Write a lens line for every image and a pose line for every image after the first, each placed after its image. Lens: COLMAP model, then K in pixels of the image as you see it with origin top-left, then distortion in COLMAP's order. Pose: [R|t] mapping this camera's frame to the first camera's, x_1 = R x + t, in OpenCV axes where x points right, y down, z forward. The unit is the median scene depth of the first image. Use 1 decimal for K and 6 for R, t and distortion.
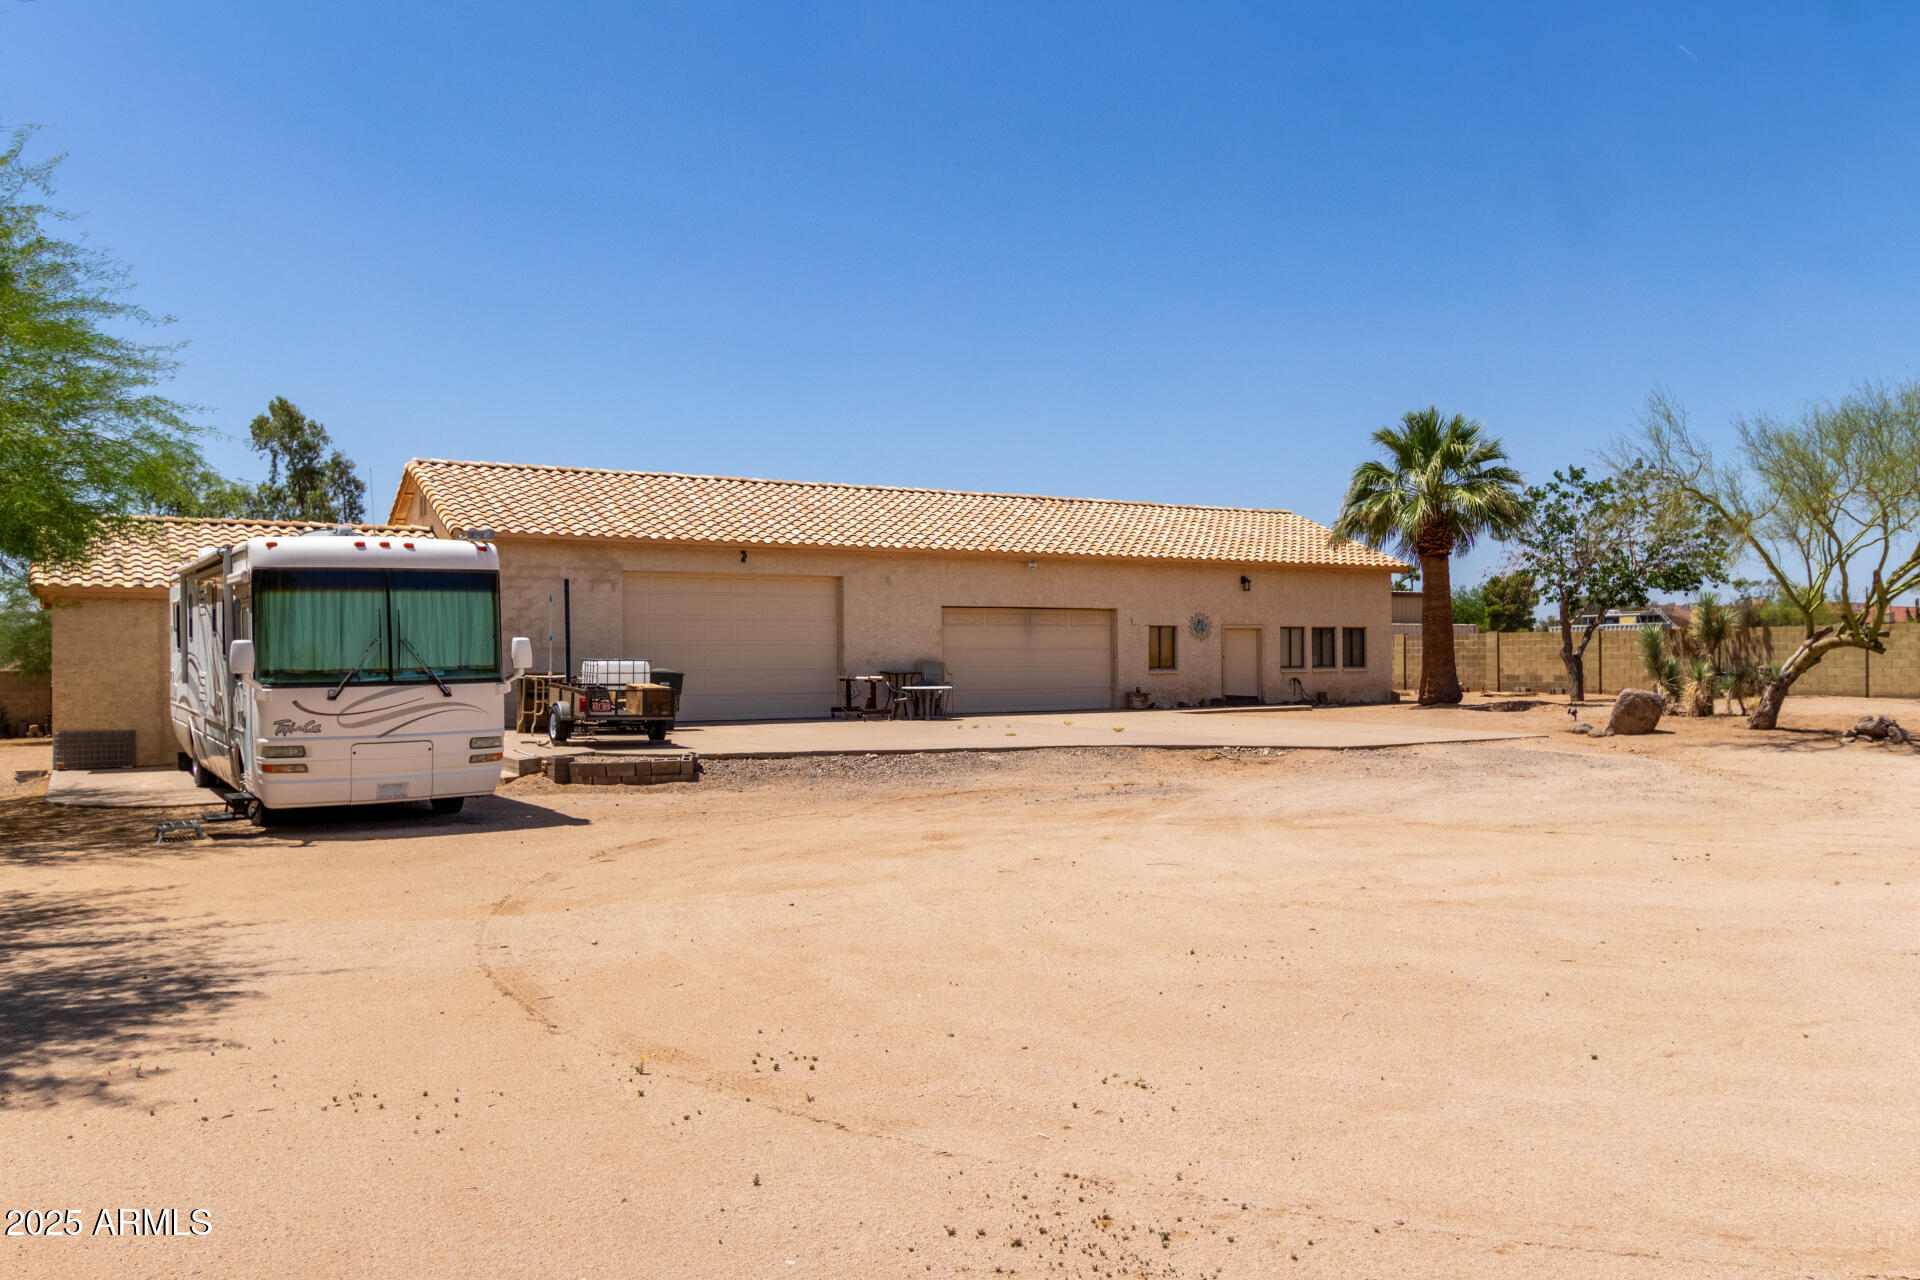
lens RADIAL K [[1492.2, 0, 956.1], [0, 1492.2, 645.0], [0, 0, 1]] dist [0.001900, -0.001466]
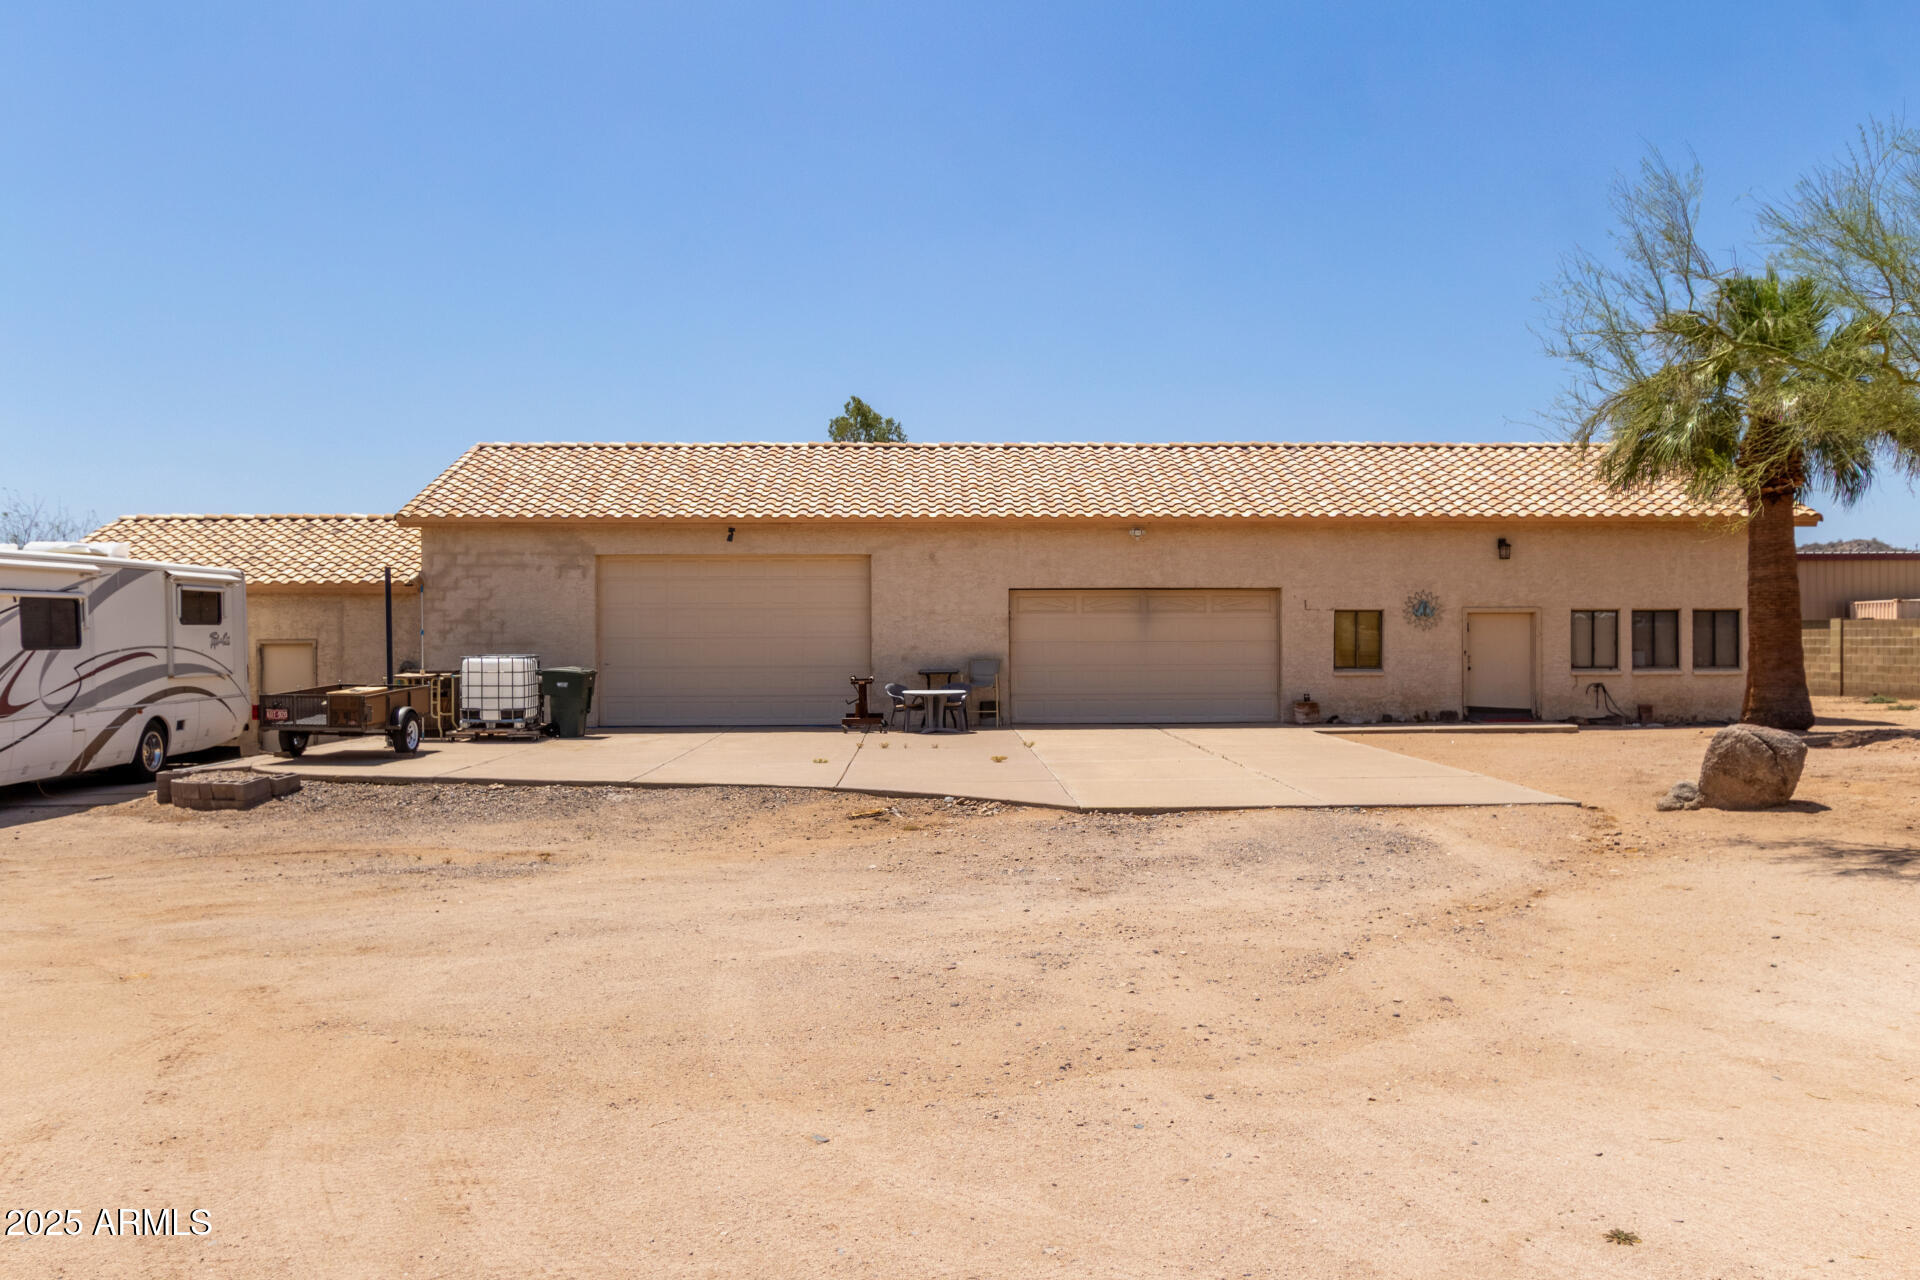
lens RADIAL K [[1492.2, 0, 962.2], [0, 1492.2, 637.2], [0, 0, 1]] dist [0.001900, -0.001466]
pose [[0.871248, 0.001102, -0.490842, 0.347031], [0.002559, 0.999974, 0.006787, -0.005309], [0.490836, -0.007169, 0.871222, 0.285050]]
